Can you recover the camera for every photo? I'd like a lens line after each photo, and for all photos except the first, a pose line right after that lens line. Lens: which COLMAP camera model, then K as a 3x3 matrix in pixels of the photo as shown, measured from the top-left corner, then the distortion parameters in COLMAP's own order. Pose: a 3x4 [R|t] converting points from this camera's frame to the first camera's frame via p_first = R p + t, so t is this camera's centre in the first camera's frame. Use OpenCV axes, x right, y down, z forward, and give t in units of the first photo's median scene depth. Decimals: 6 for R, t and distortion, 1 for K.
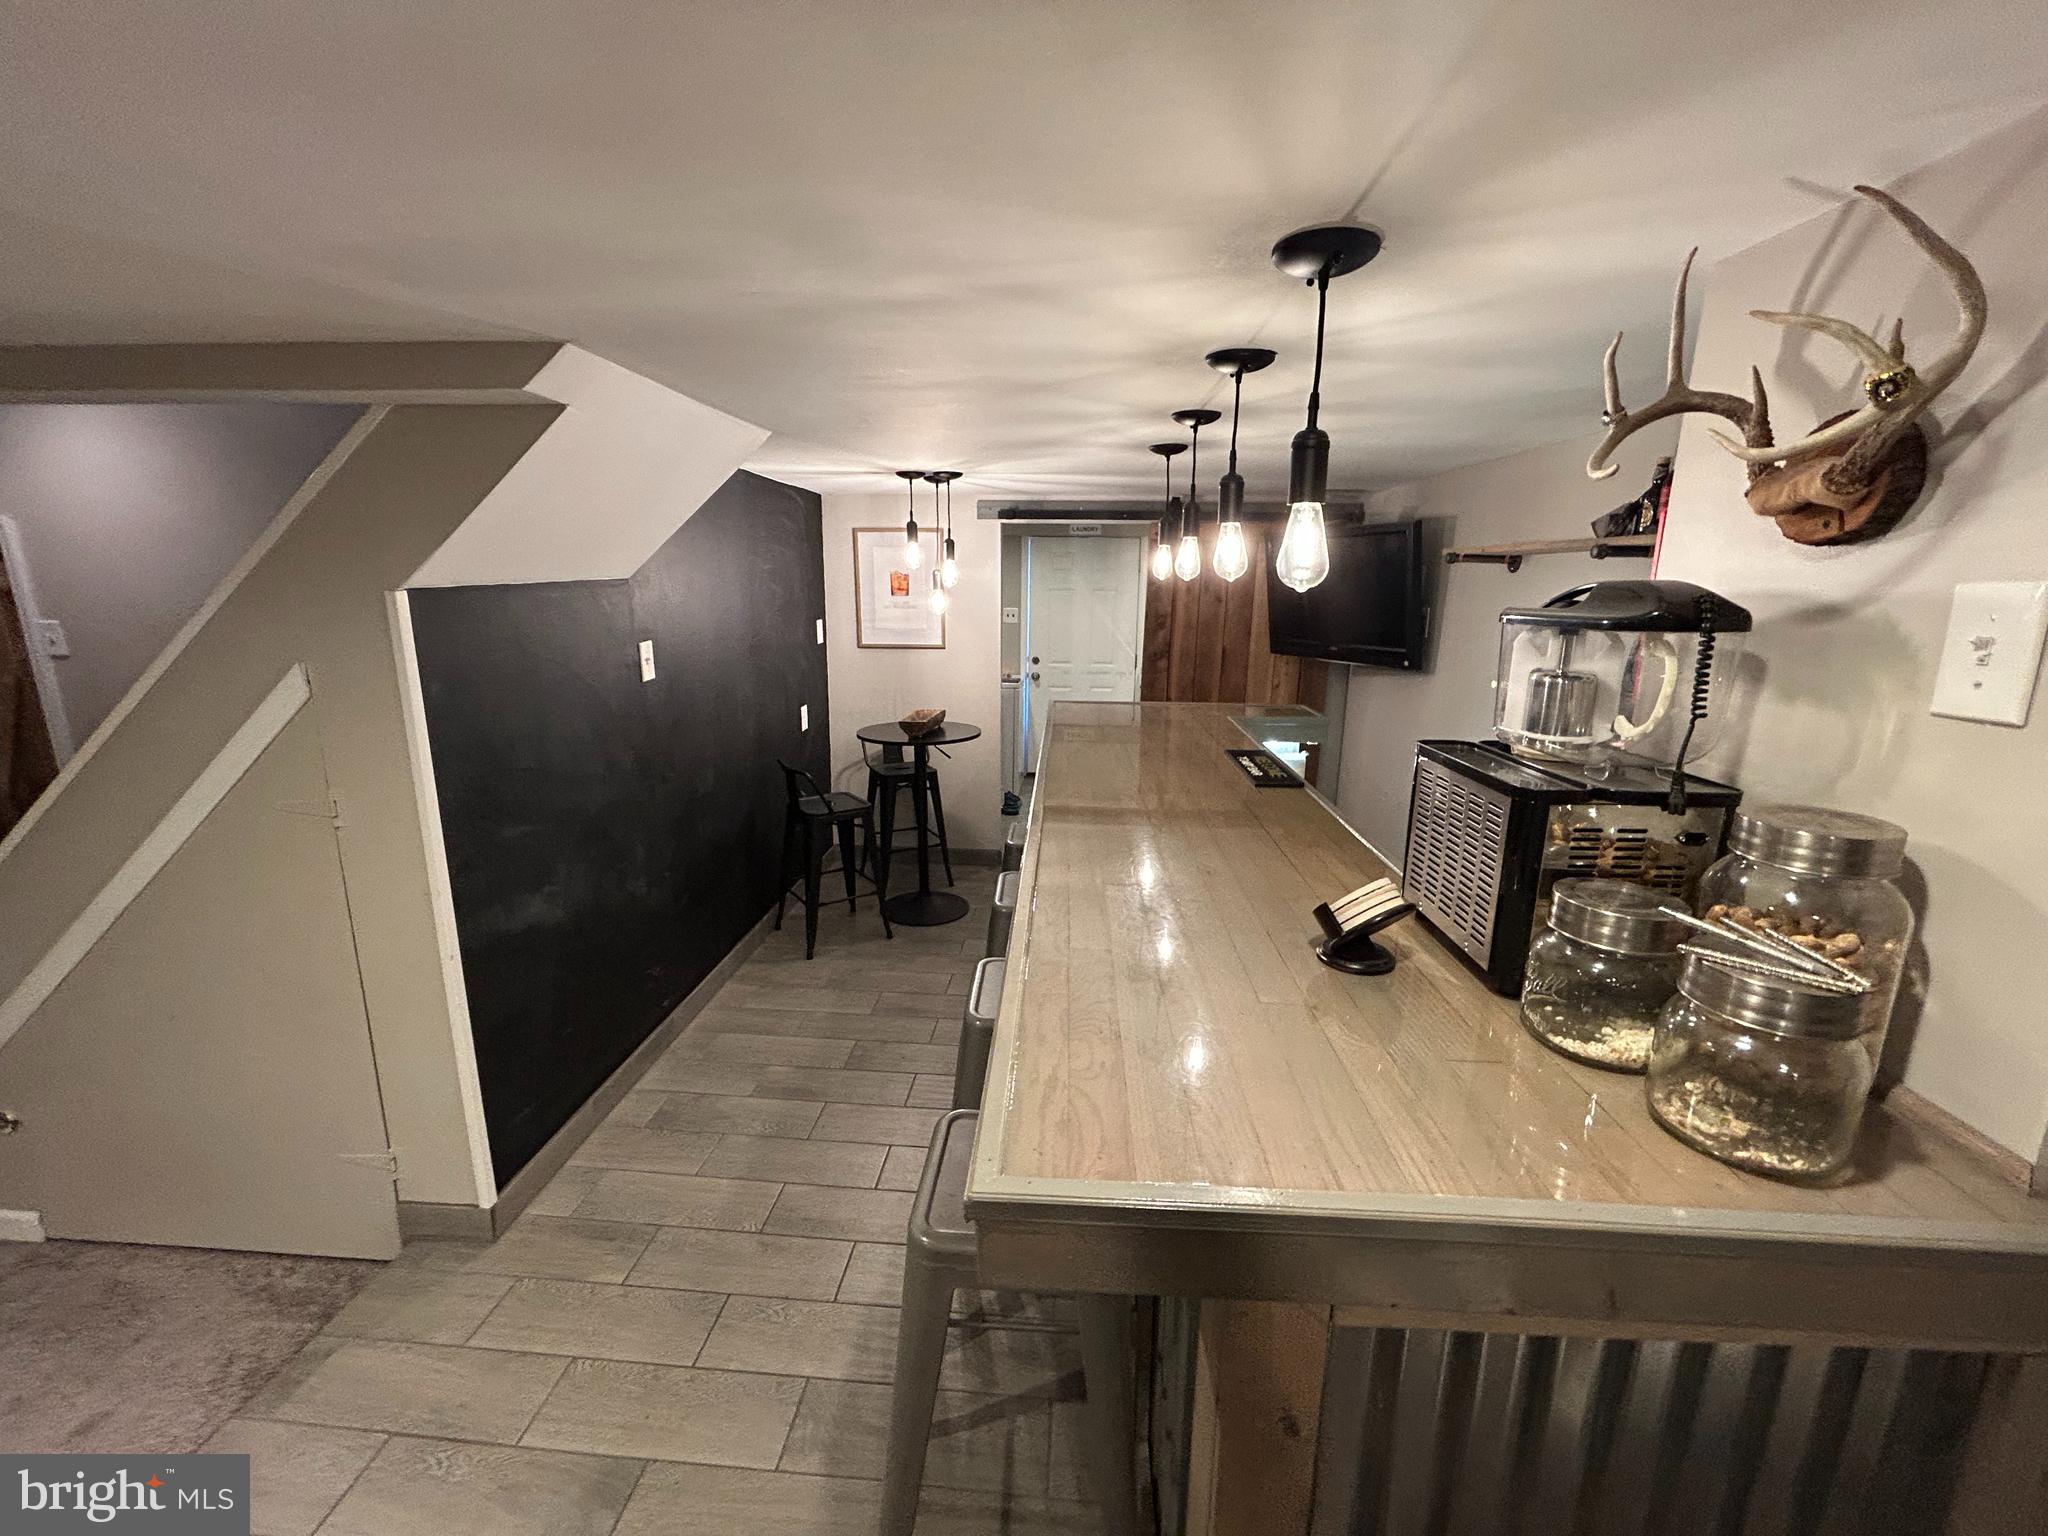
lens RADIAL K [[834.6, 0, 1024.0], [0, 834.6, 768.0], [0, 0, 1]] dist [0.001352, -0.000399]
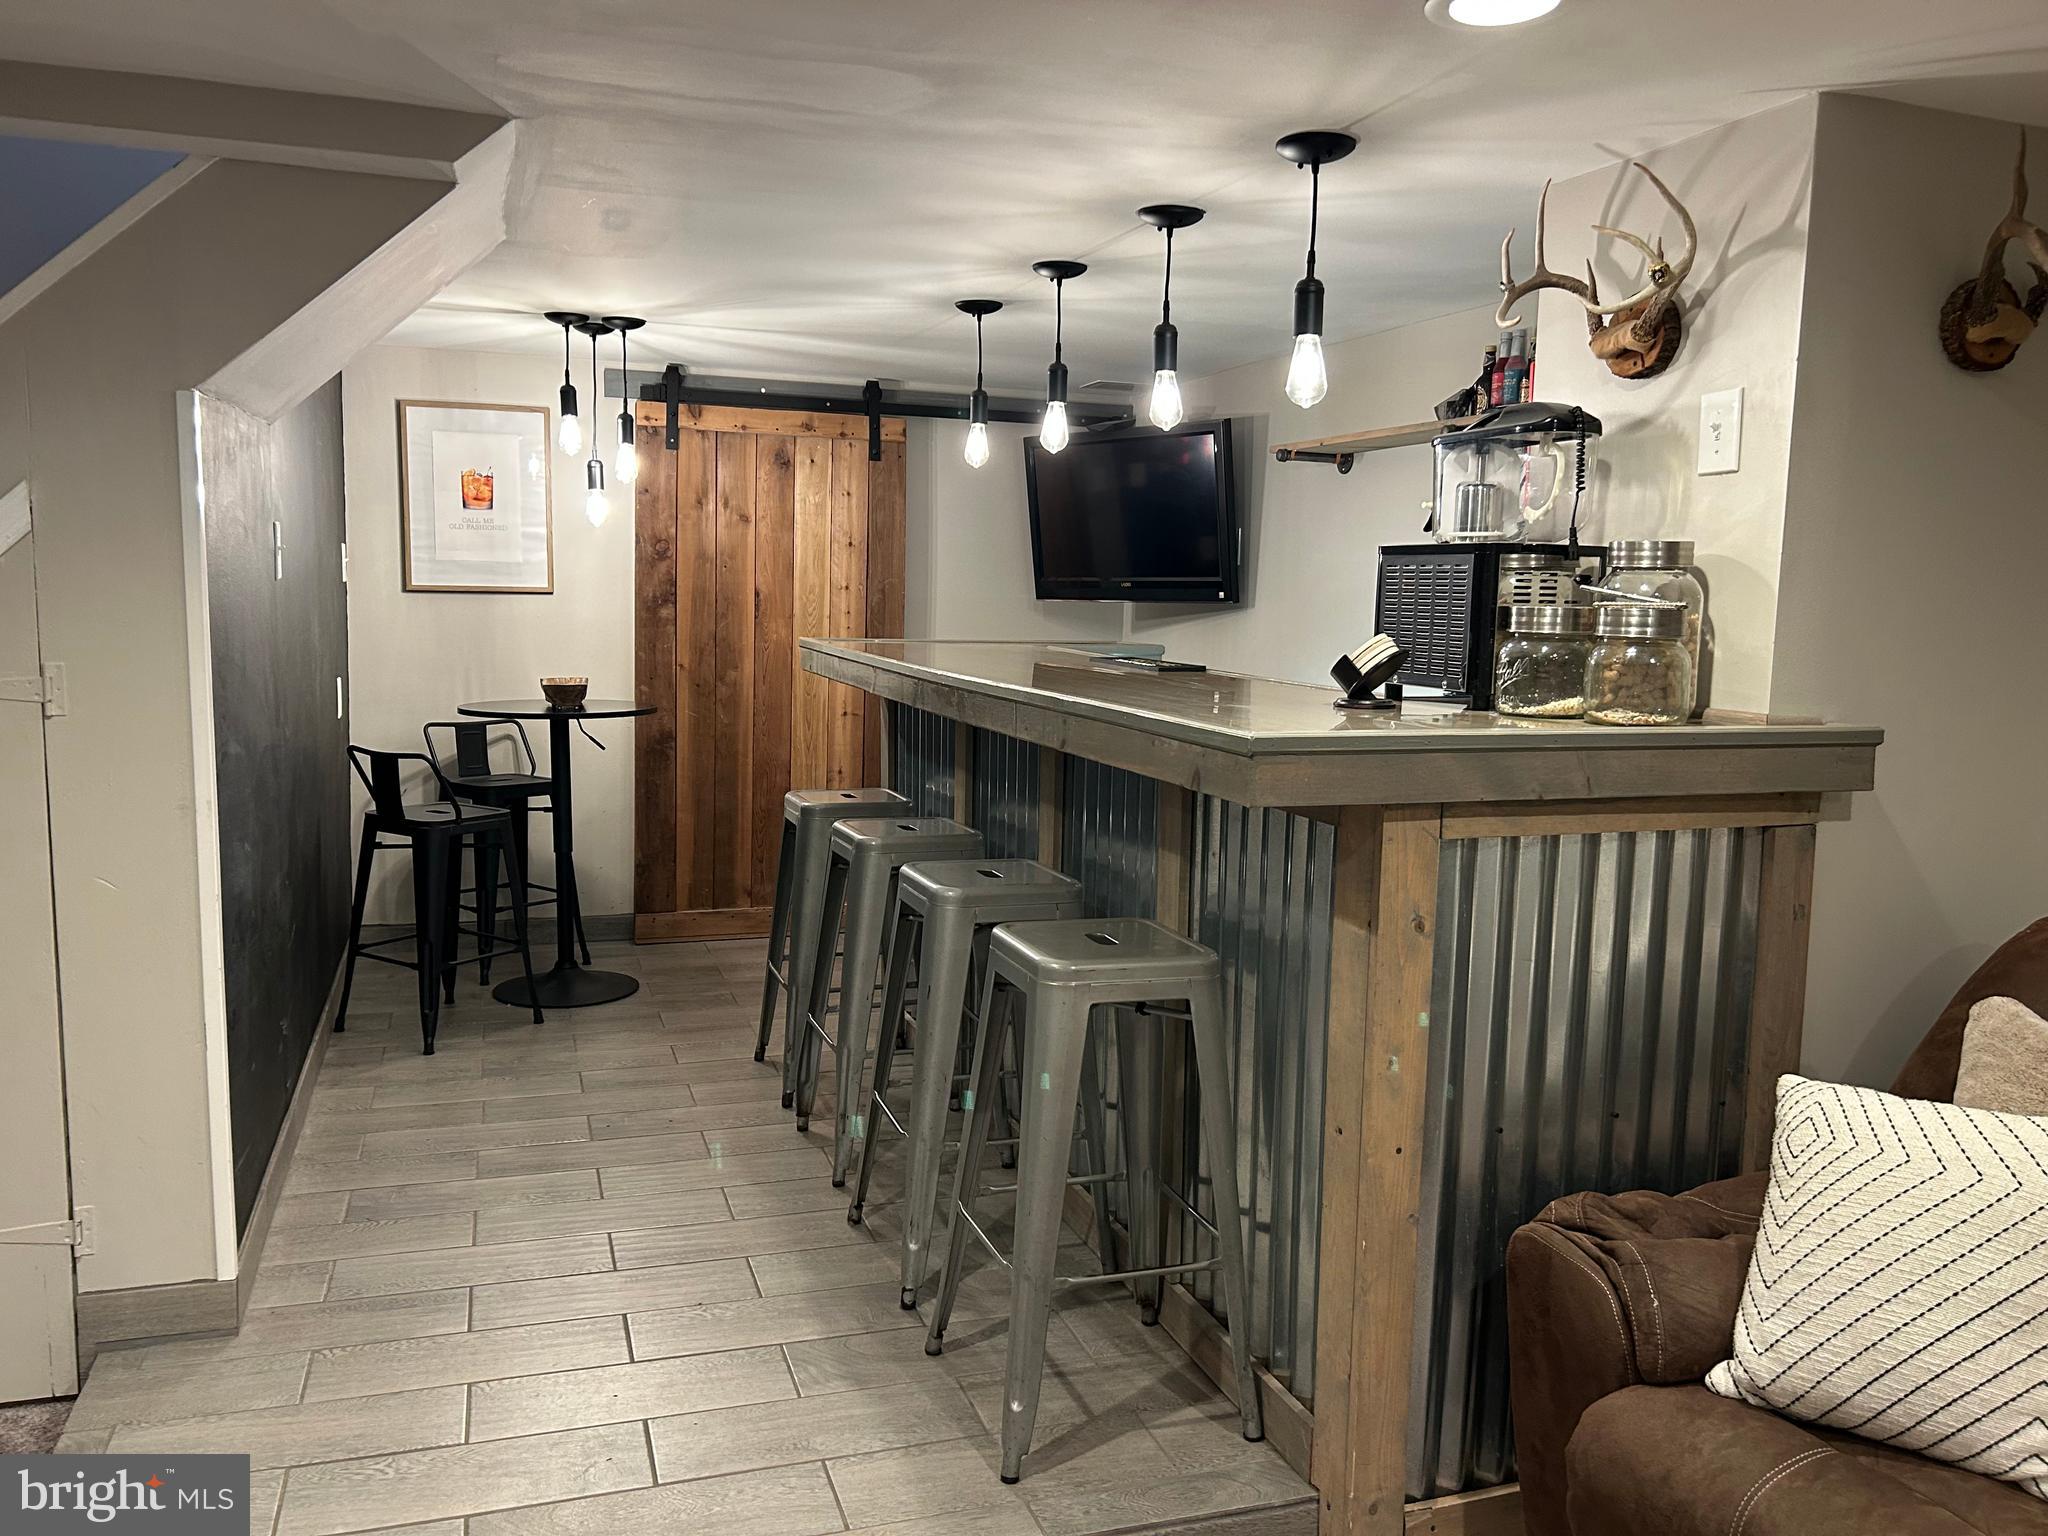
lens RADIAL K [[1544.1, 0, 1019.5], [0, 1544.1, 774.9], [0, 0, 1]] dist [0.061667, -0.072336]
pose [[0.922512, -0.036970, 0.384193, -1.081102], [0.072559, 0.994266, -0.078549, 0.538793], [-0.379086, 0.100339, 0.919905, -1.008760]]
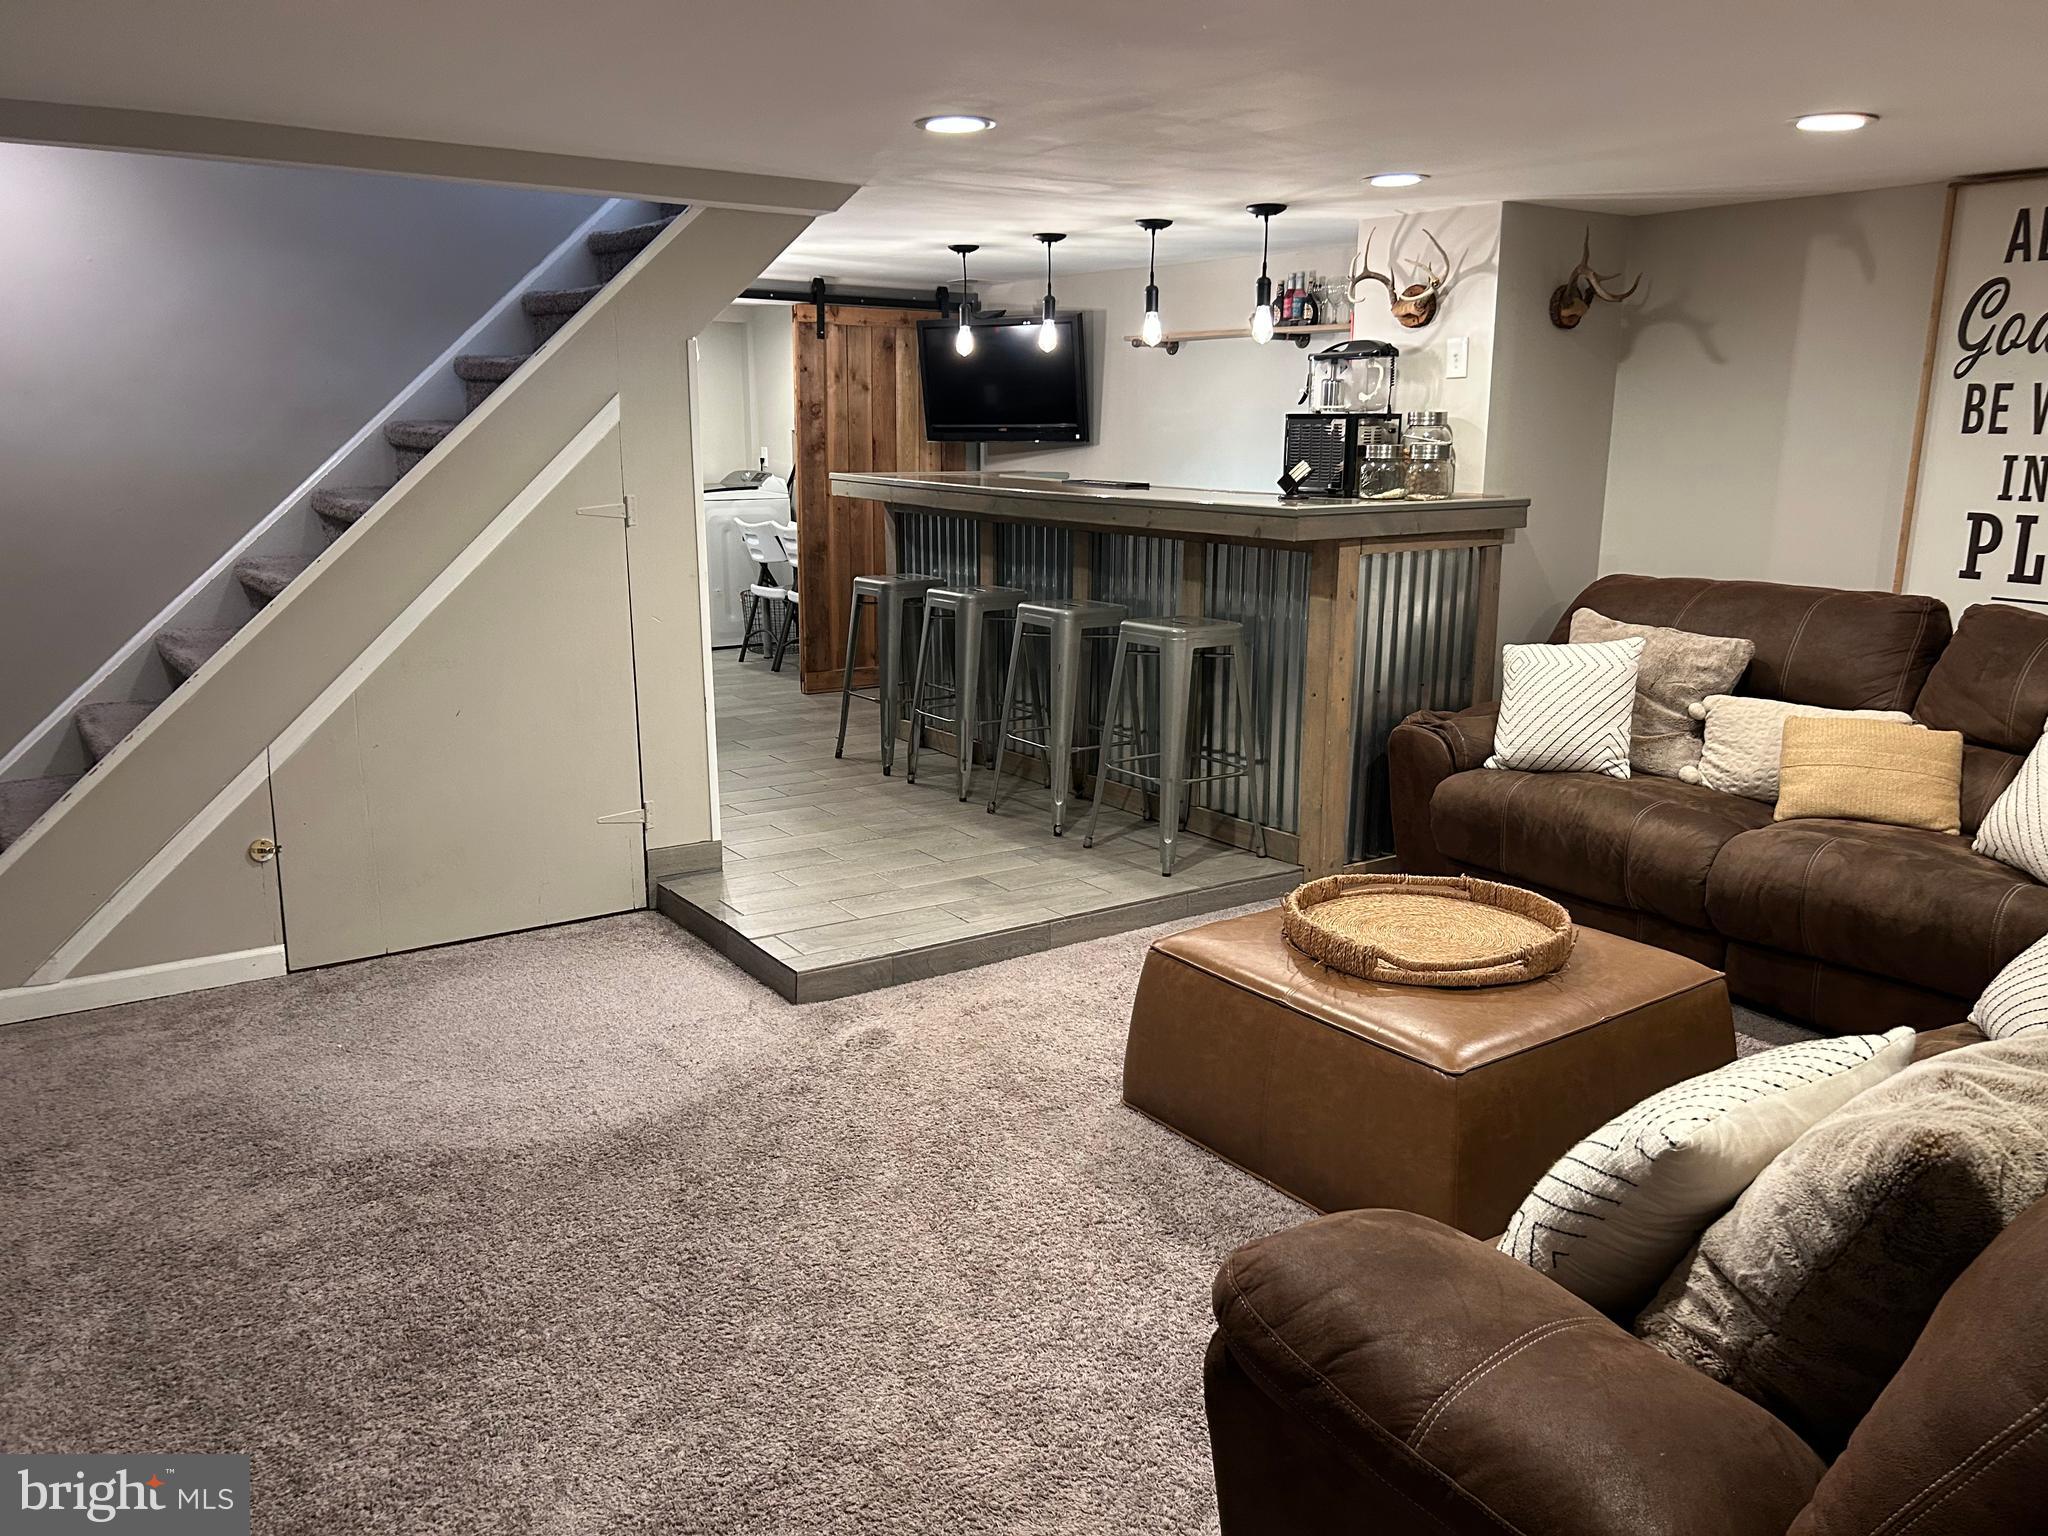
lens RADIAL K [[1519.4, 0, 1024.0], [0, 1519.4, 768.0], [0, 0, 1]] dist [0.075608, -0.174677]
pose [[0.785337, -0.144820, 0.601892, -3.419943], [0.140194, 0.988598, 0.054942, 0.743351], [-0.602986, 0.041233, 0.796685, -2.302910]]
